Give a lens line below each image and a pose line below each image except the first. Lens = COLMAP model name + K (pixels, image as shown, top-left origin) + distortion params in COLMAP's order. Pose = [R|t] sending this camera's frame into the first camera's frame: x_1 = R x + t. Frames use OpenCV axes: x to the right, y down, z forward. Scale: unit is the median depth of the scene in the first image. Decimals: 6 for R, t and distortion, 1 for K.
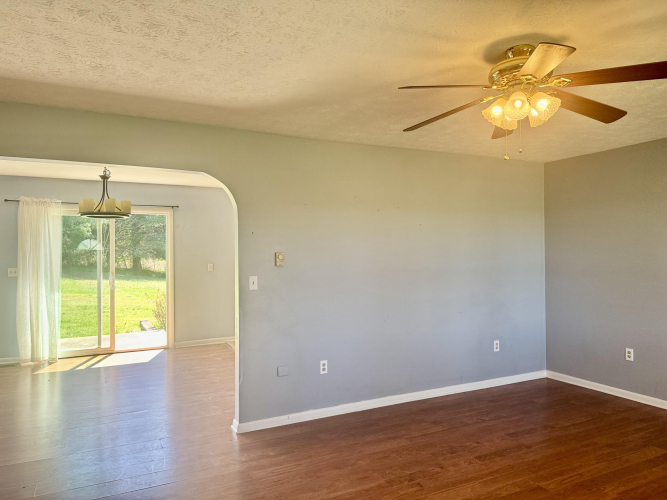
lens RADIAL K [[466.9, 0, 339.5], [0, 466.9, 246.2], [0, 0, 1]] dist [0.069159, -0.083077]
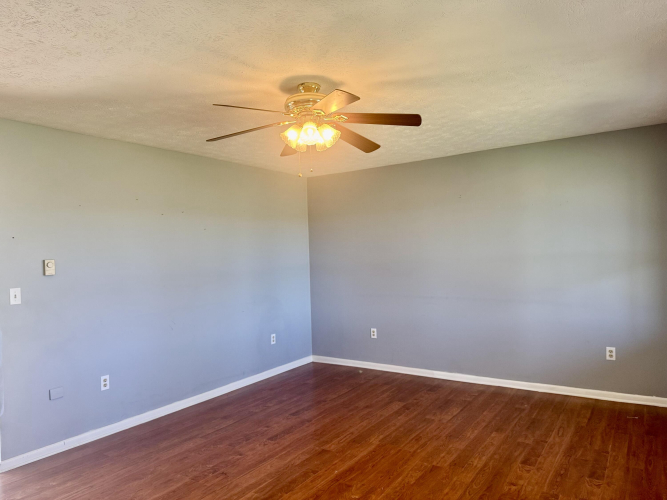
lens RADIAL K [[466.9, 0, 340.6], [0, 466.9, 245.4], [0, 0, 1]] dist [0.069159, -0.083077]
pose [[0.869549, -0.010692, 0.493732, -0.104398], [0.015114, 0.999873, -0.004967, -0.001653], [-0.493616, 0.011781, 0.869600, -0.055584]]
